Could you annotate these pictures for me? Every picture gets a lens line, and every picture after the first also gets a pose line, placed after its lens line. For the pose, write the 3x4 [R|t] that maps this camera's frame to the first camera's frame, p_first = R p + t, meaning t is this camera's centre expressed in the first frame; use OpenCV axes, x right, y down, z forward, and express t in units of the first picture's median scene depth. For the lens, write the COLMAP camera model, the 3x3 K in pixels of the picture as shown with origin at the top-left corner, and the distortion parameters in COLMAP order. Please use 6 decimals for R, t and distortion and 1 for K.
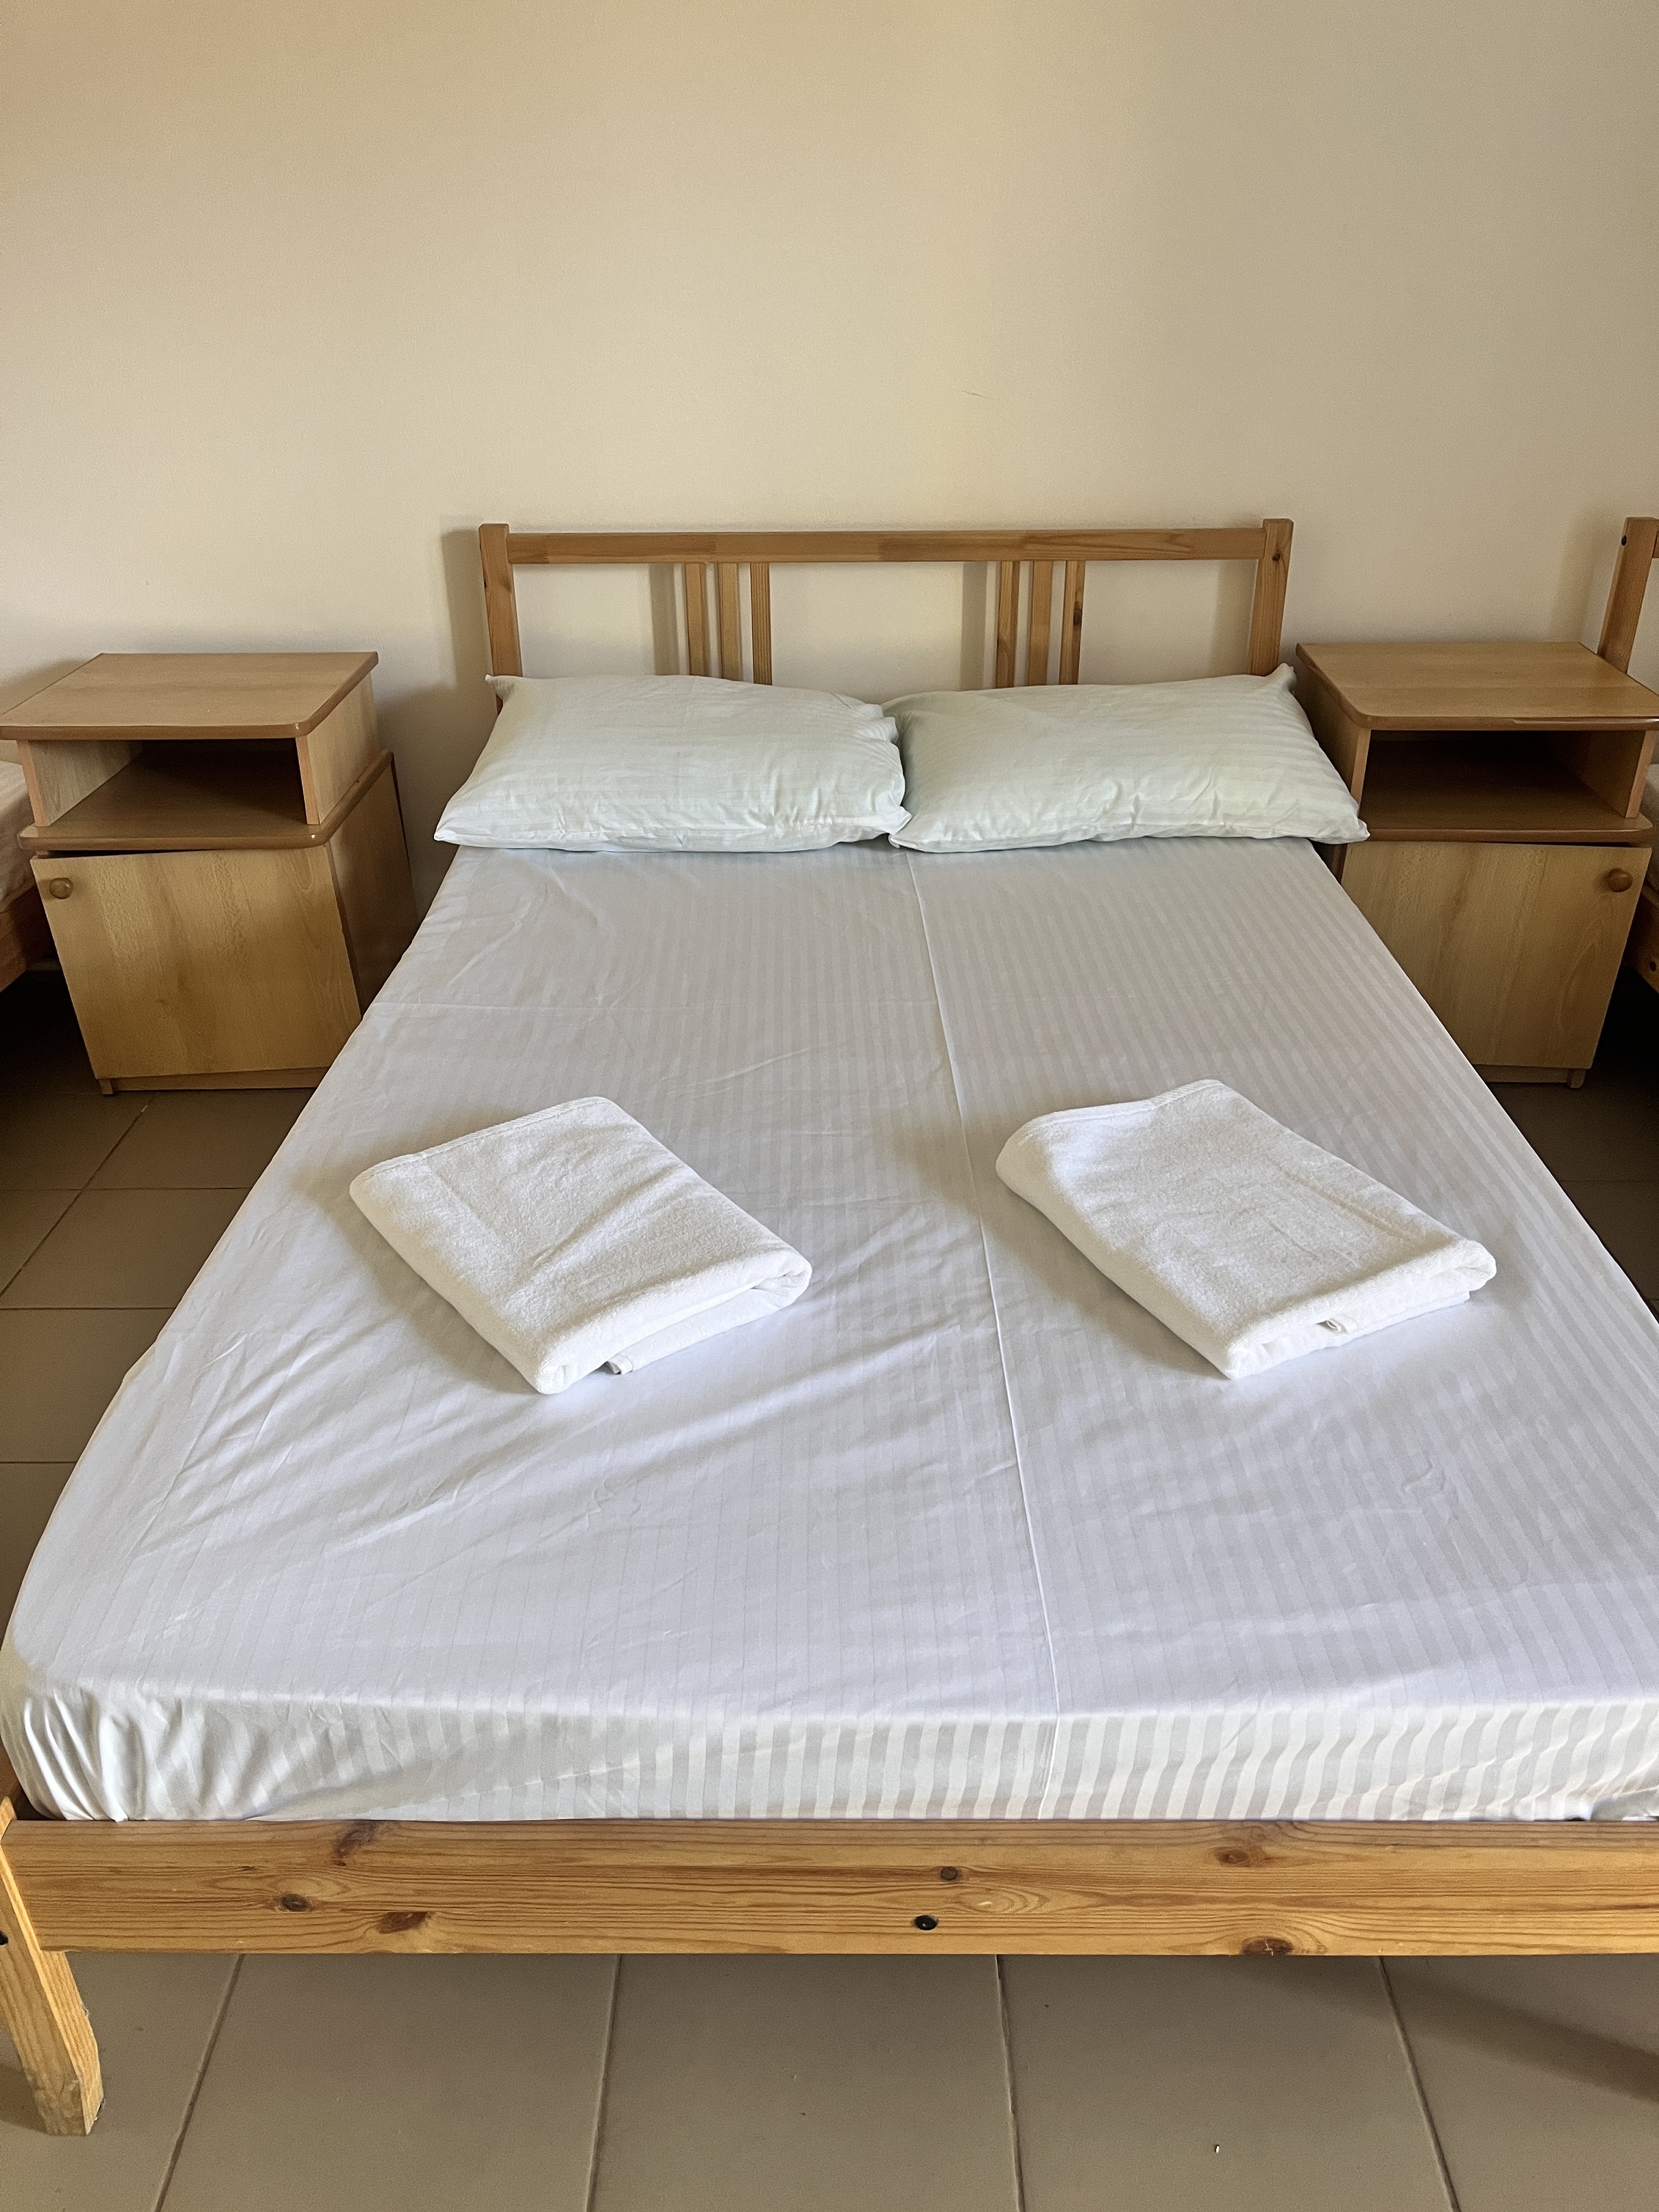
lens RADIAL K [[1670.2, 0, 826.8], [0, 1670.2, 1118.1], [0, 0, 1]] dist [0.059493, -0.082669]
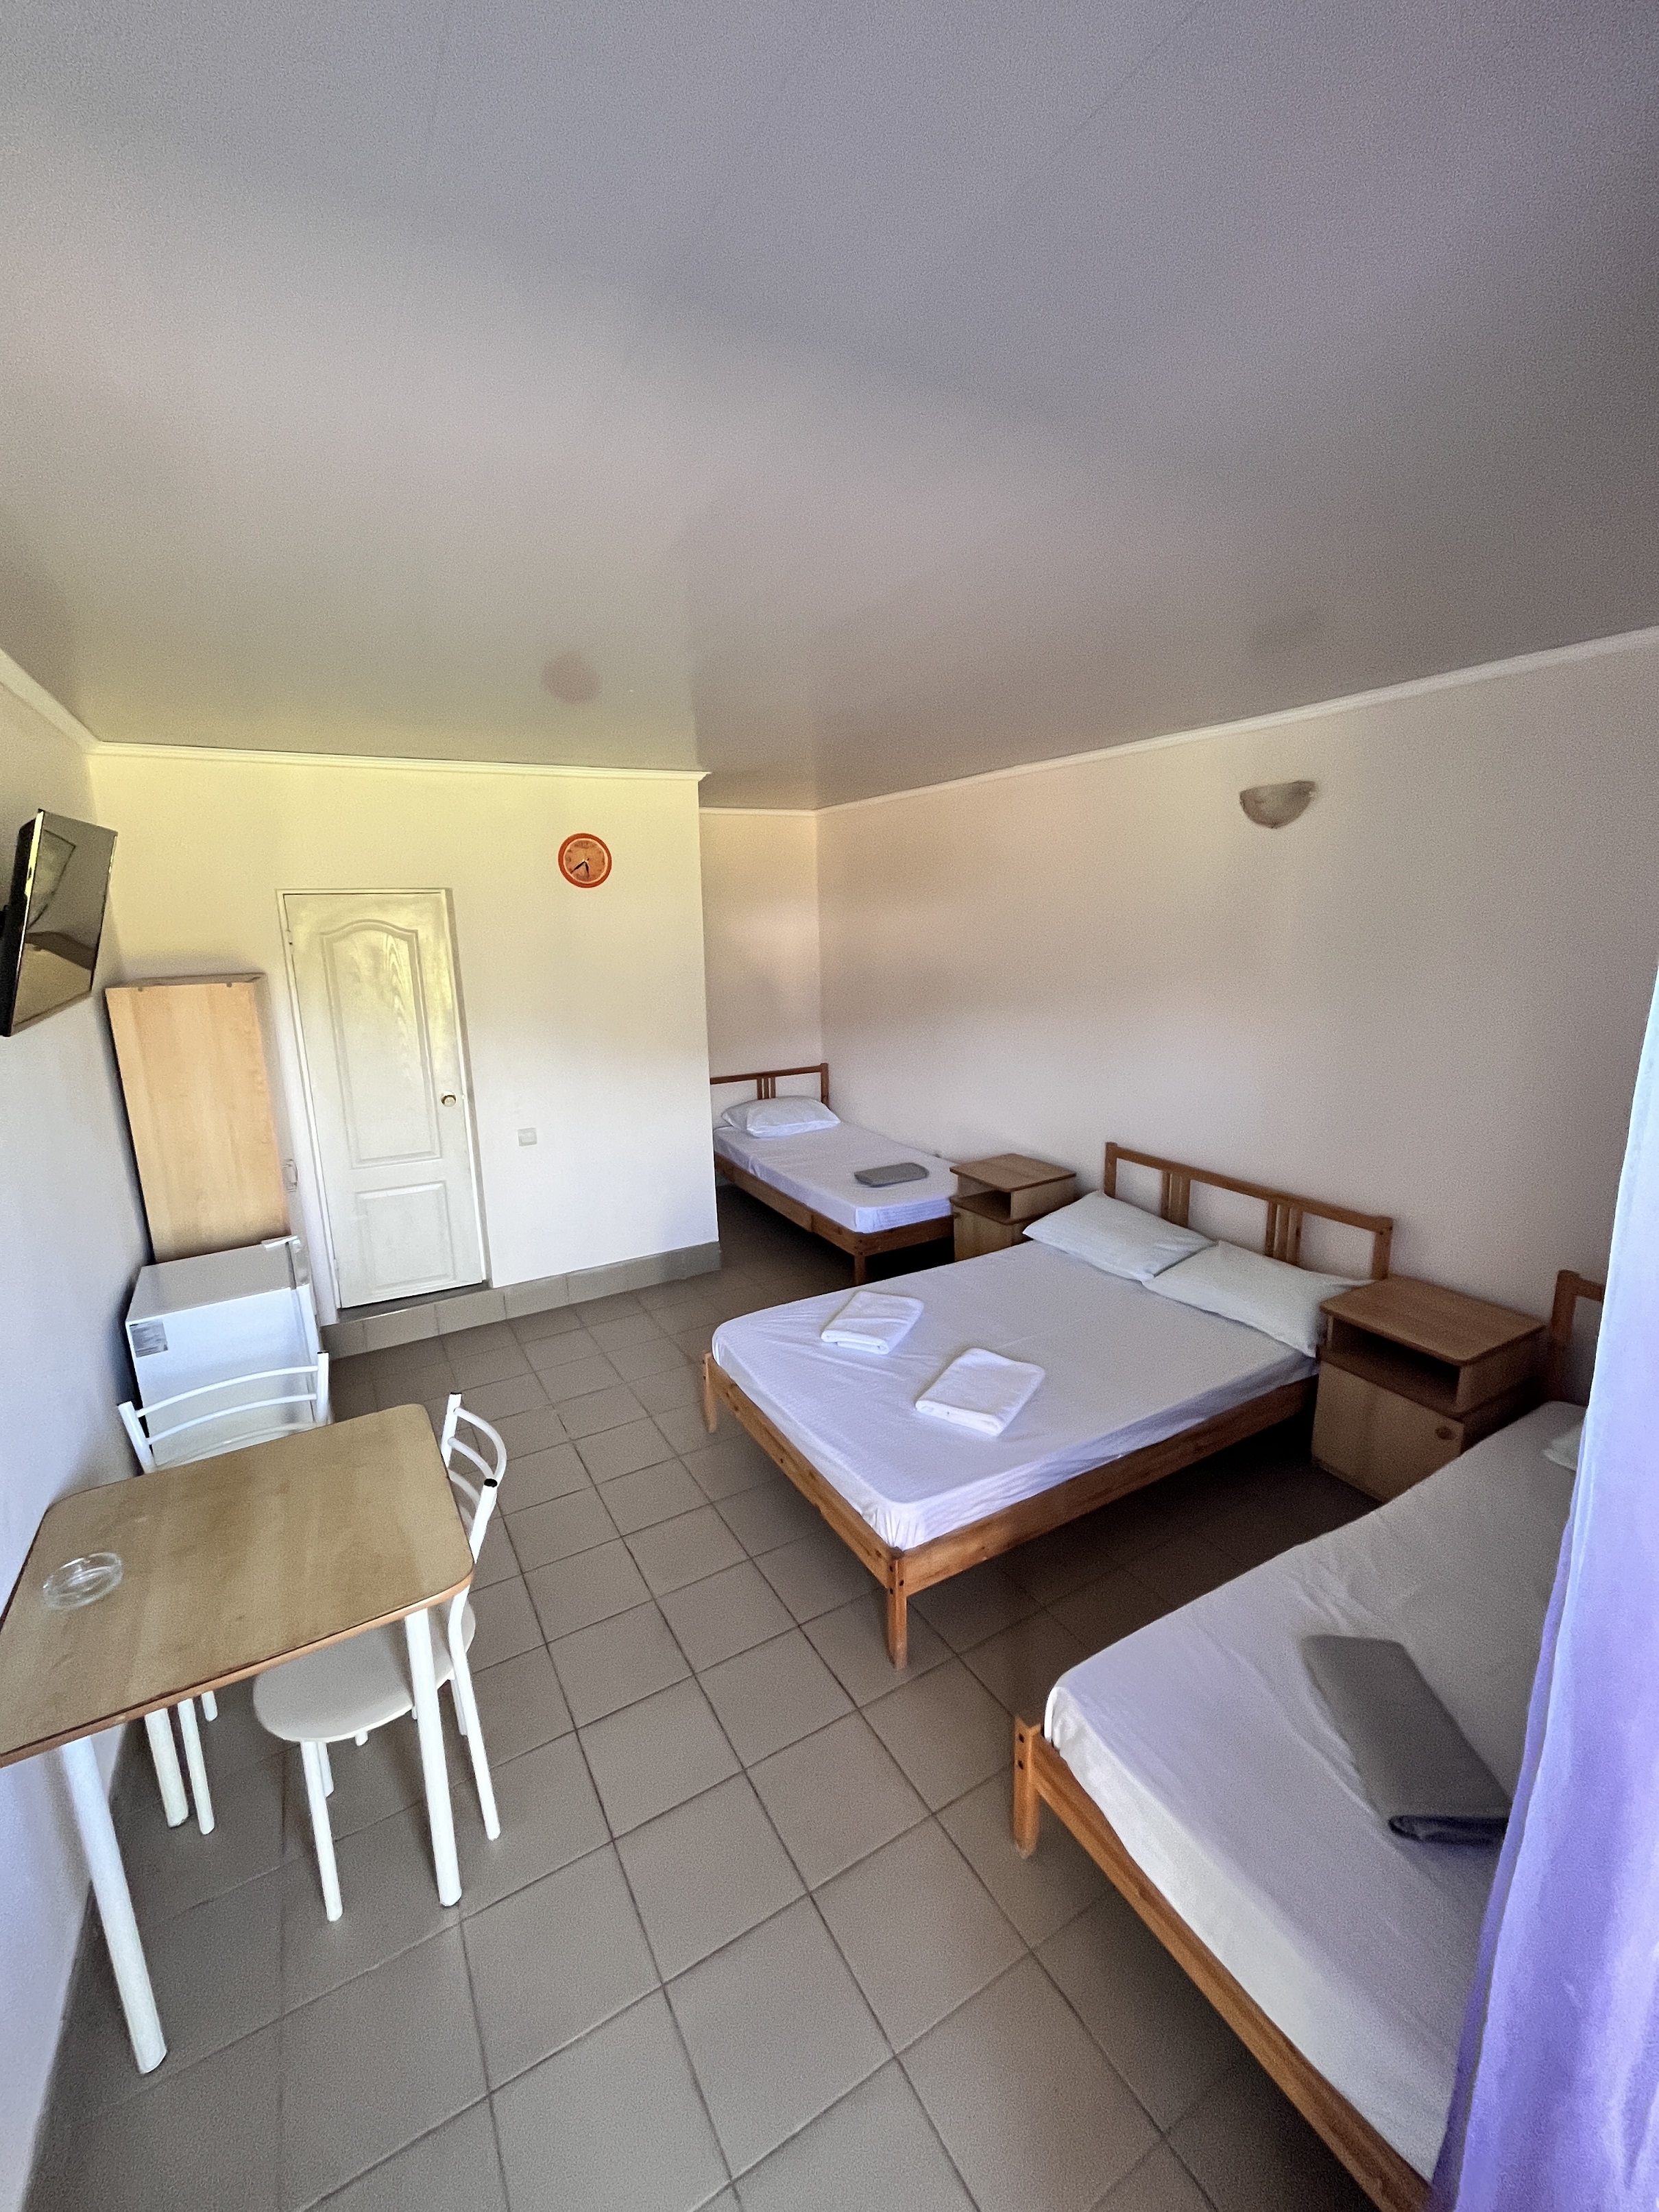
lens RADIAL K [[897.2, 0, 824.8], [0, 897.2, 1098.5], [0, 0, 1]] dist [-0.002852, 0.000637]
pose [[0.499621, 0.172804, -0.848833, 1.484953], [-0.388363, 0.920586, -0.041178, -0.282851], [0.774308, 0.350228, 0.527054, -0.413509]]
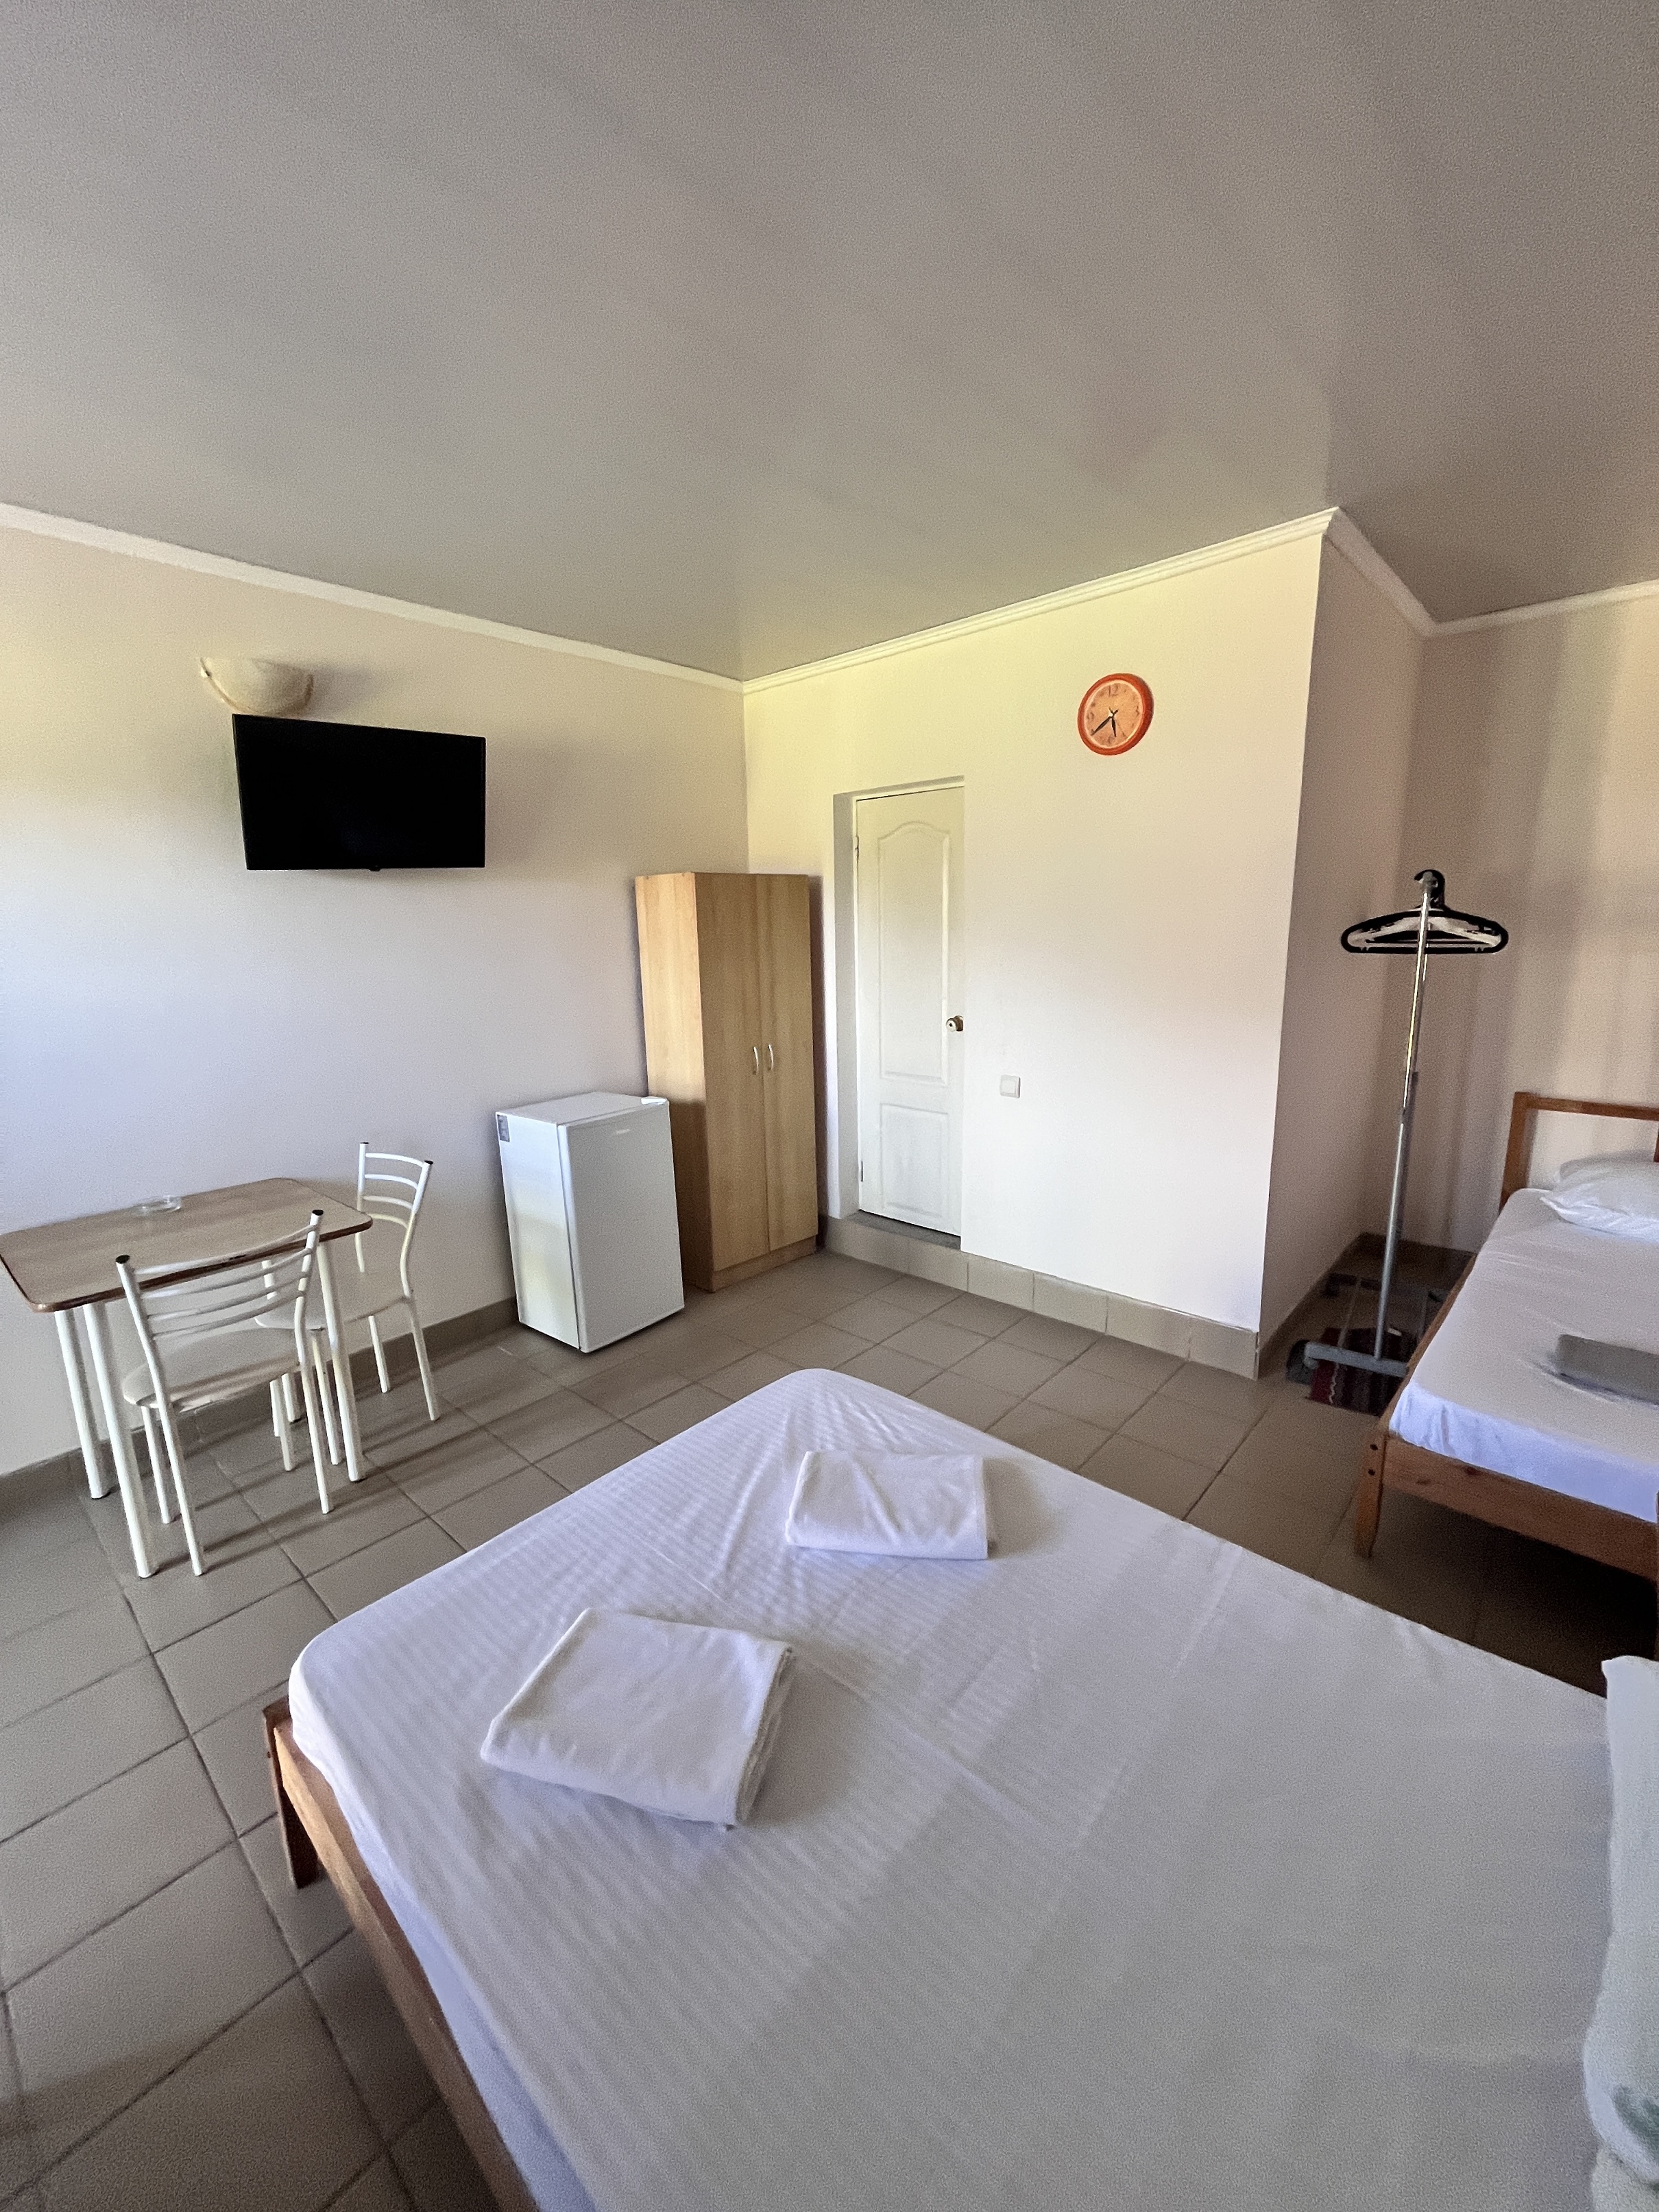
lens RADIAL K [[897.2, 0, 822.6], [0, 897.2, 1099.7], [0, 0, 1]] dist [-0.002852, 0.000637]
pose [[-0.671833, 0.170901, -0.720717, 0.624589], [-0.320956, 0.809758, 0.491201, -0.843135], [0.667554, 0.561324, -0.489170, 1.158442]]
